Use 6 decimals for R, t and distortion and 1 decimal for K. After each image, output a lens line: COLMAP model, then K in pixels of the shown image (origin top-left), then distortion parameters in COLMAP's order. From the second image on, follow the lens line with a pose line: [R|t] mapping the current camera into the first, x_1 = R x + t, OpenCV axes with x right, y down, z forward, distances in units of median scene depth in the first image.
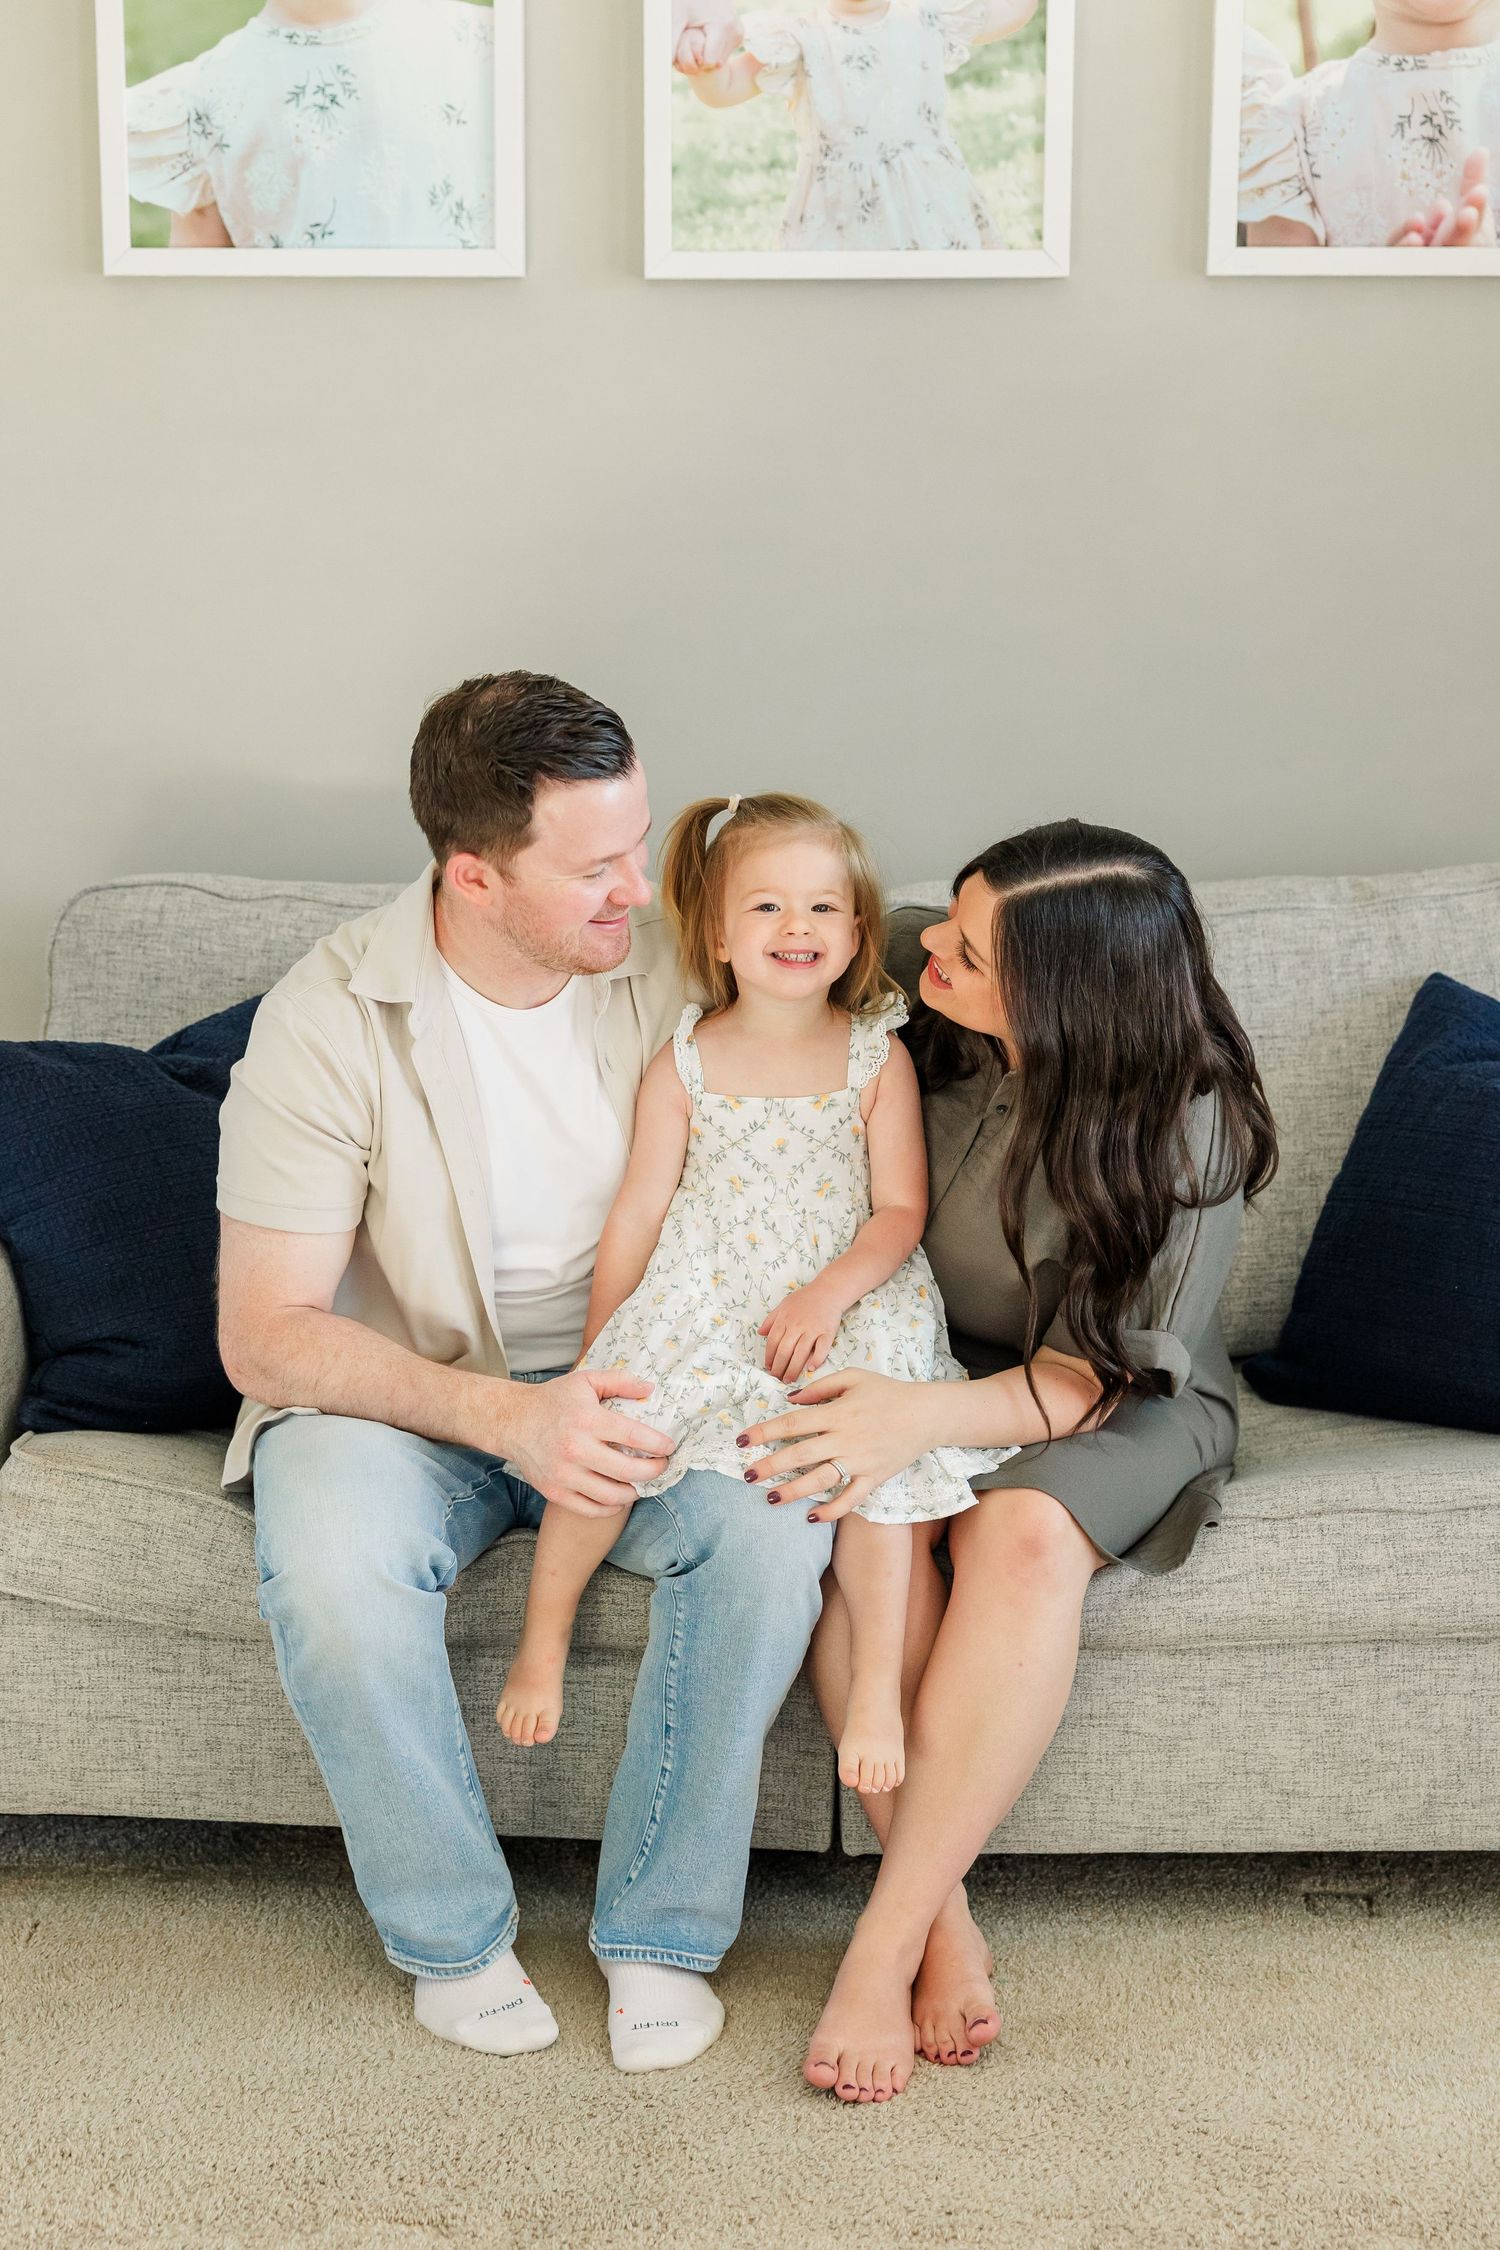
lens RADIAL K [[3675.1, 0, 665.6], [0, 3675.1, 1148.9], [0, 0, 1]] dist [-0.008134, 0.000000]
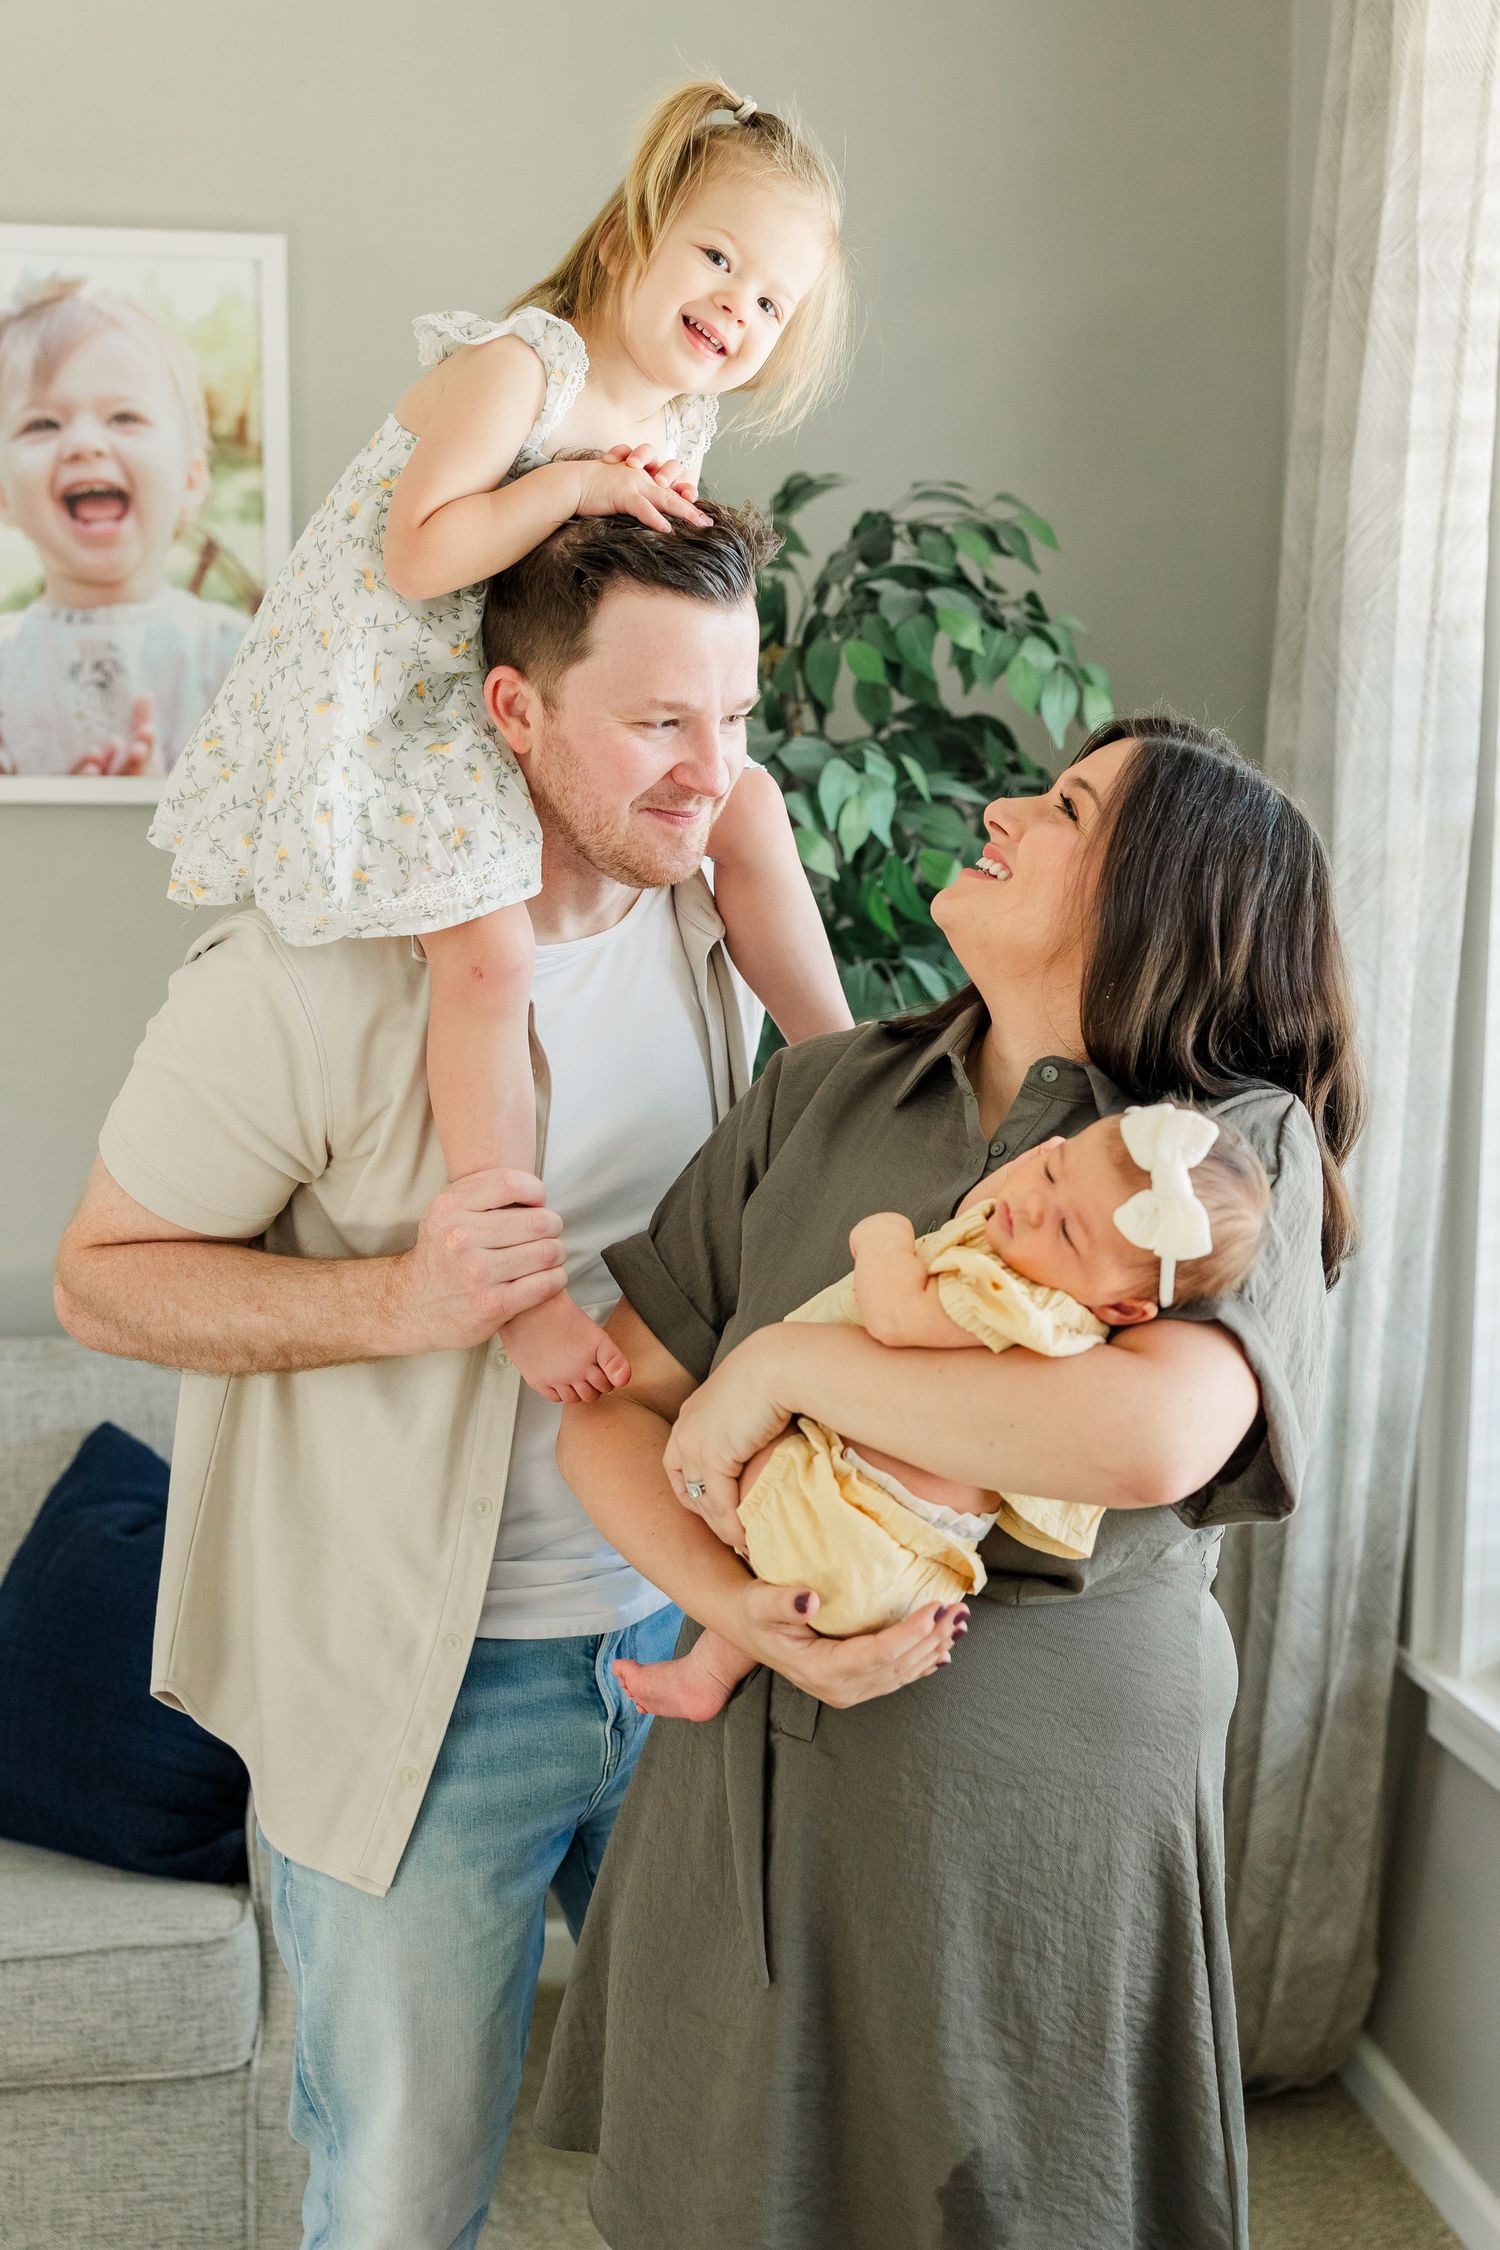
lens RADIAL K [[2855.8, 0, 684.7], [0, 2855.8, 1149.9], [0, 0, 1]] dist [0.013617, 0.000000]
pose [[0.984813, -0.012904, 0.173136, 0.231097], [0.030777, 0.994415, -0.100949, -0.037785], [-0.170866, 0.104745, 0.979711, 0.122282]]
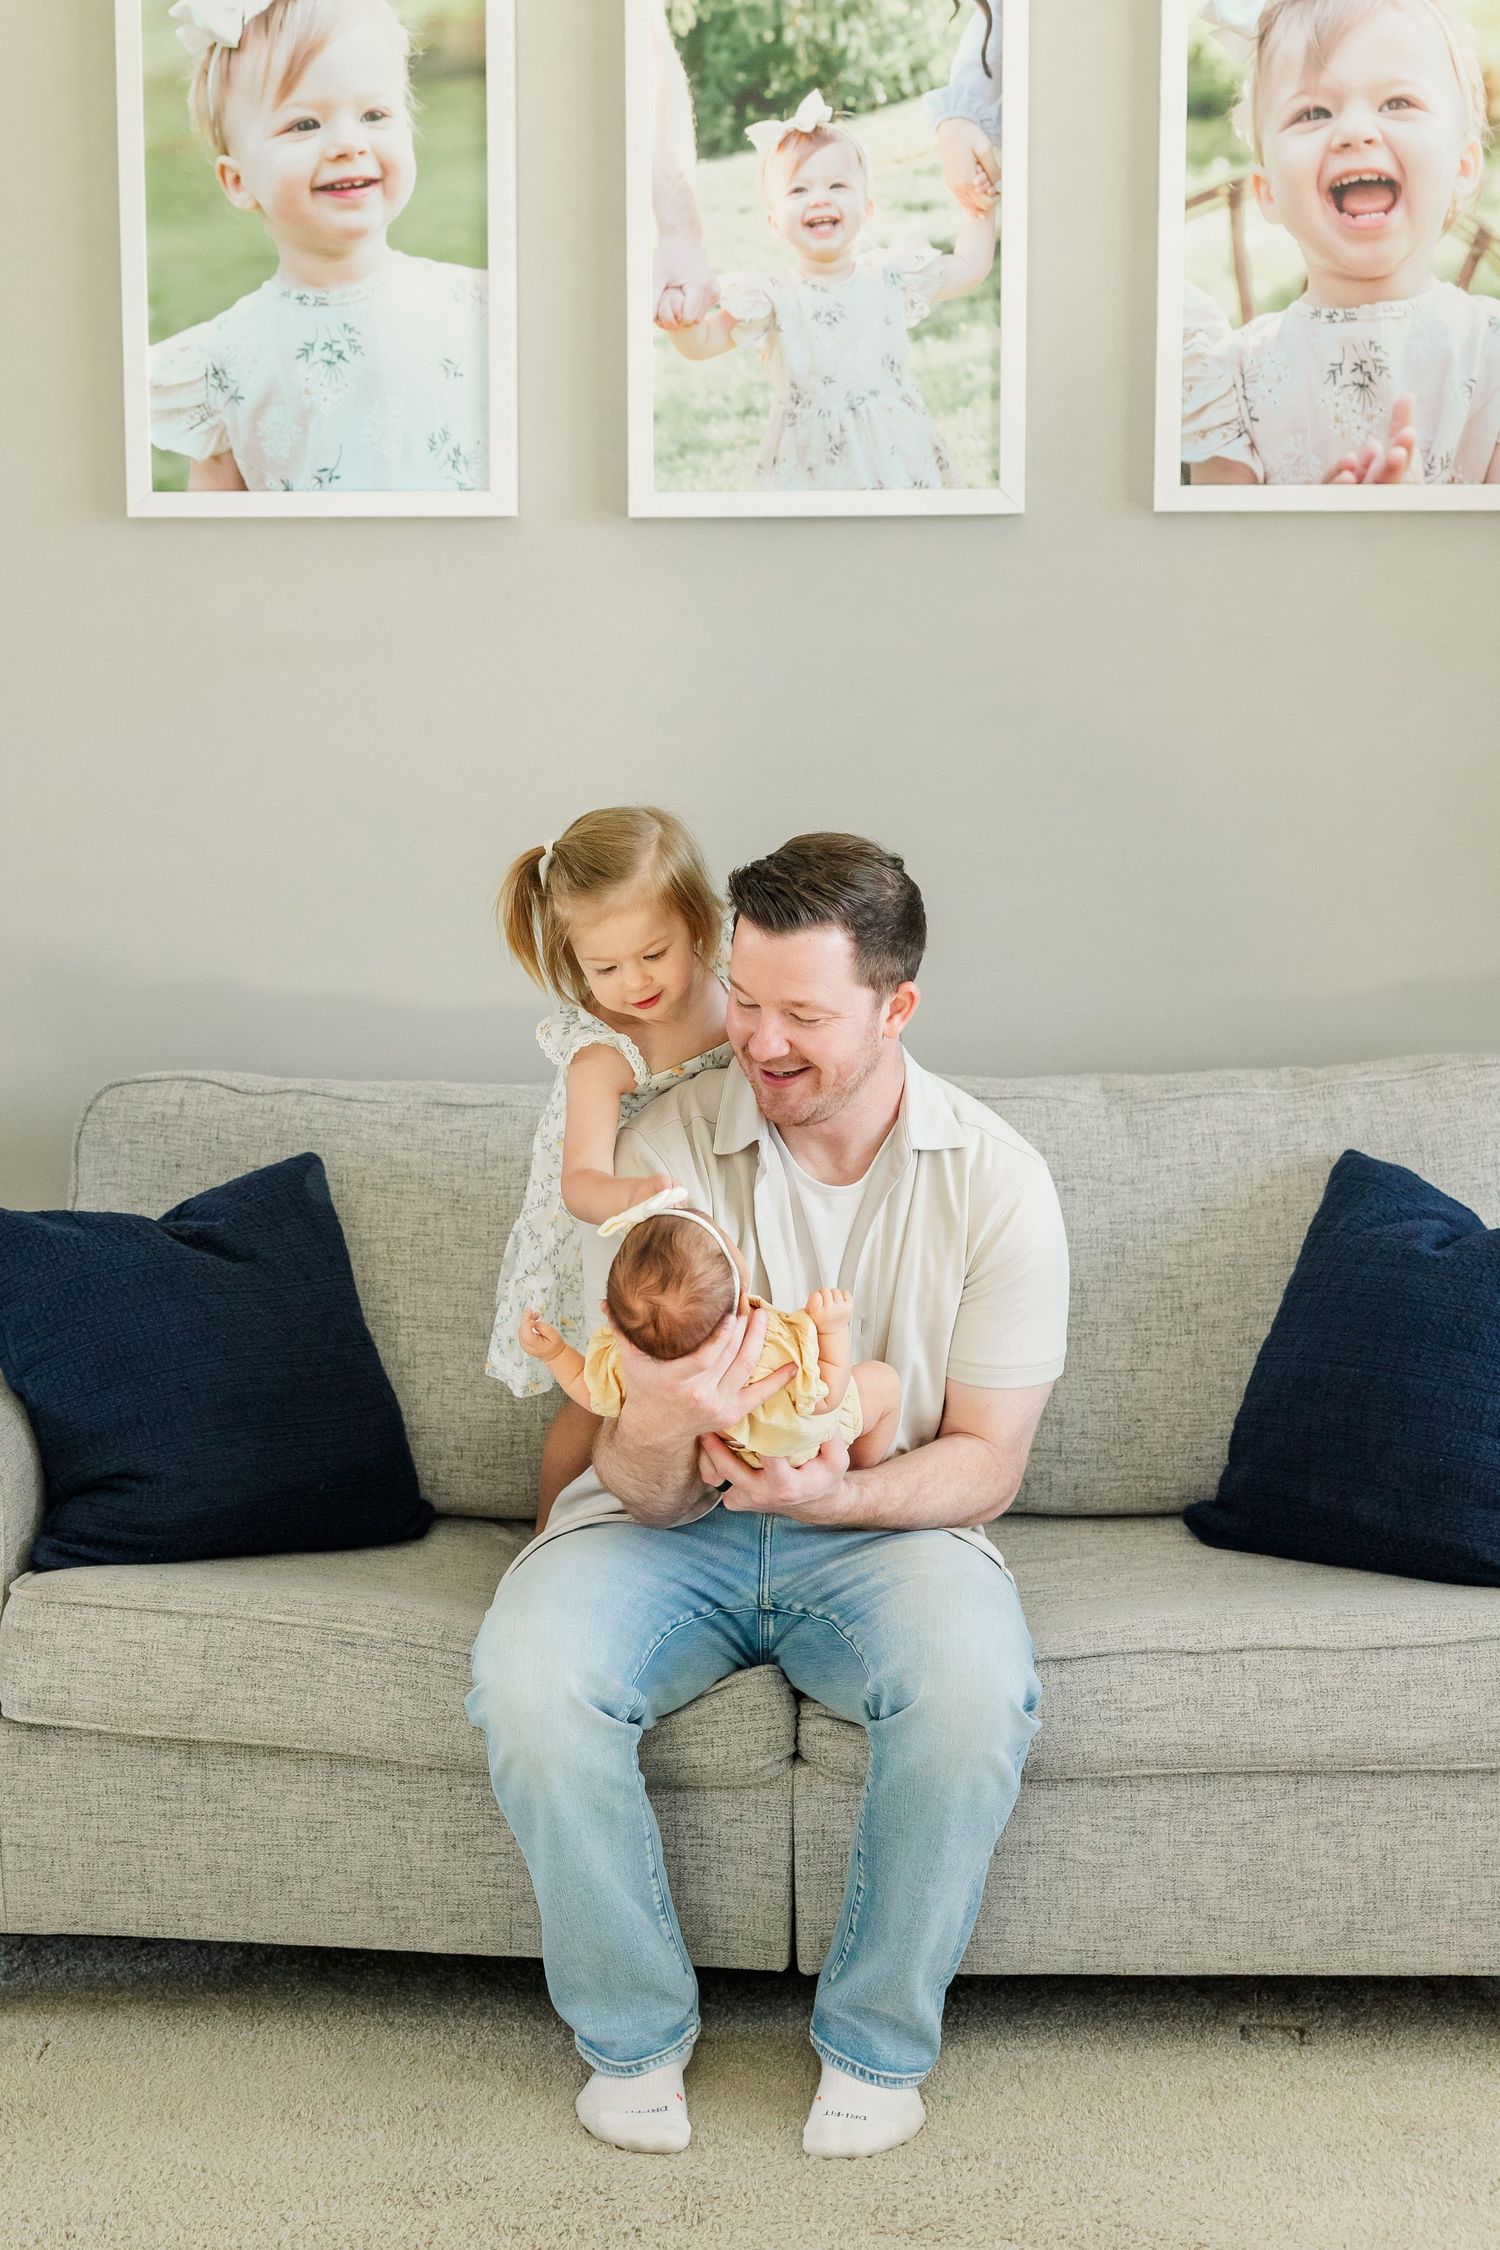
lens RADIAL K [[3828.7, 0, 622.7], [0, 3828.7, 1210.1], [0, 0, 1]] dist [-0.020144, 0.000000]
pose [[0.999532, 0.000096, -0.030597, 0.027134], [-0.001697, 0.998630, -0.052304, 0.024298], [0.030550, 0.052331, 0.998162, -0.107861]]
